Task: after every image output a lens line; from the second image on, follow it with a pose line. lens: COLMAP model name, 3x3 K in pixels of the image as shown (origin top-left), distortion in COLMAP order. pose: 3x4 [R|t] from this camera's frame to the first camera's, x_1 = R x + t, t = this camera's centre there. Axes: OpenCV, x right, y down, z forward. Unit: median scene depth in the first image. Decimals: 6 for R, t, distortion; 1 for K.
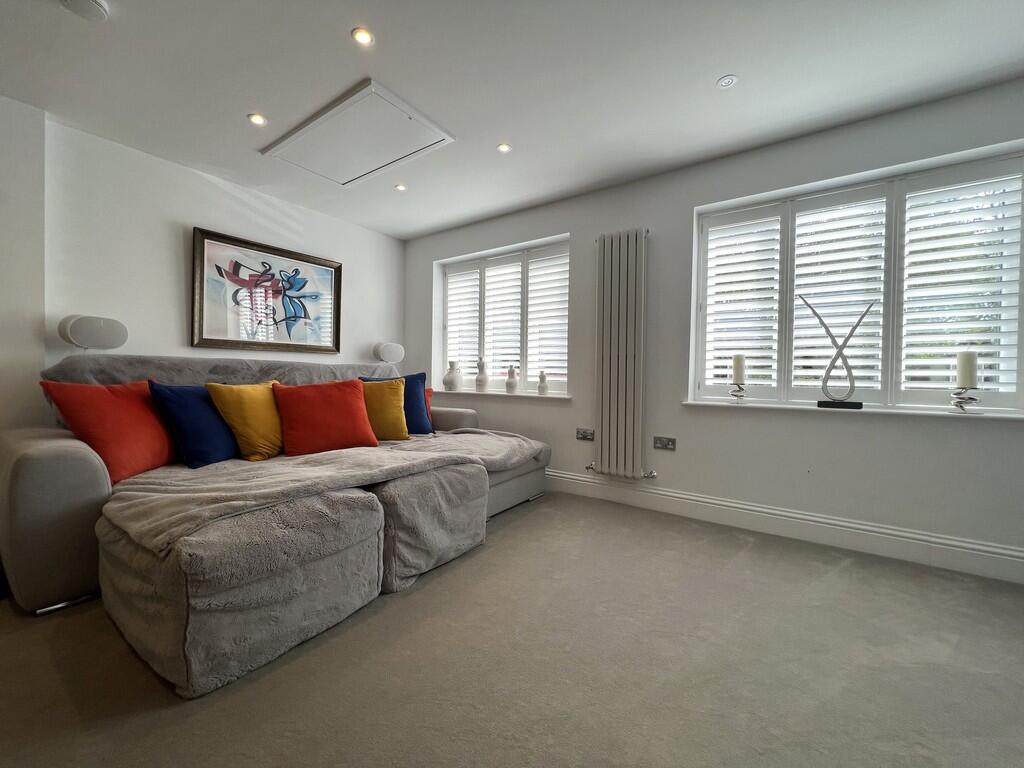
lens RADIAL K [[415.1, 0, 511.6], [0, 415.1, 380.3], [0, 0, 1]] dist [0.005431, -0.000227]
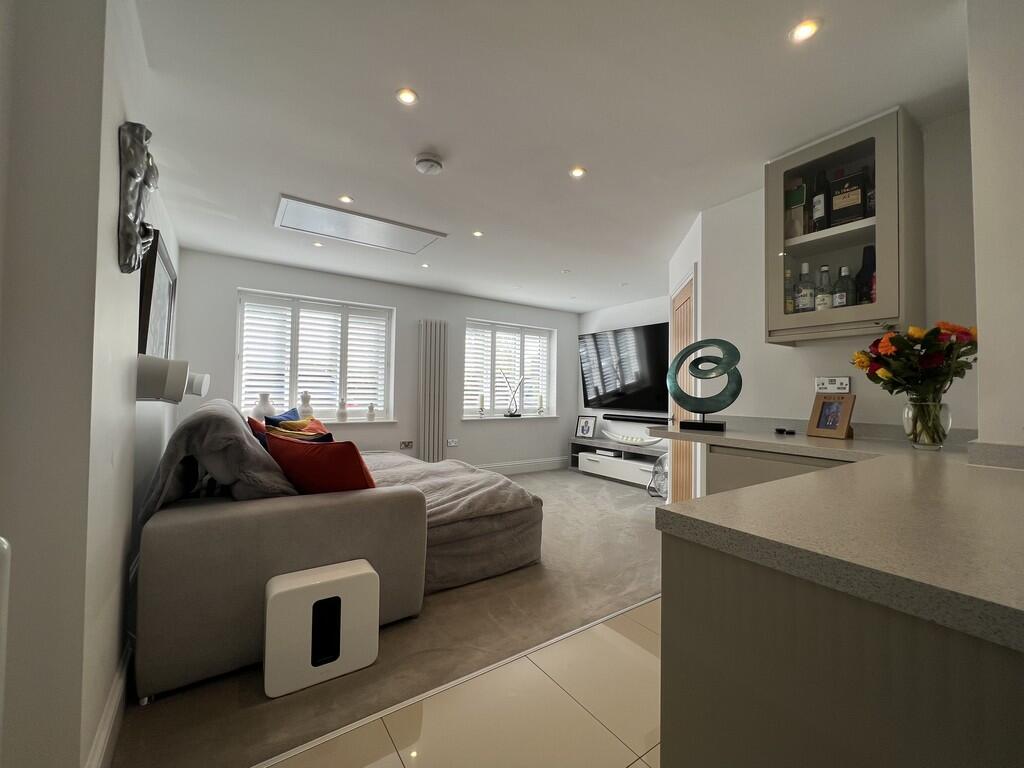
lens RADIAL K [[415.1, 0, 512.3], [0, 415.1, 382.5], [0, 0, 1]] dist [0.005431, -0.000227]
pose [[0.344362, 0.019757, 0.938629, -1.277271], [0.004254, 0.999735, -0.022604, -0.068678], [-0.938827, 0.011777, 0.344187, 0.143159]]
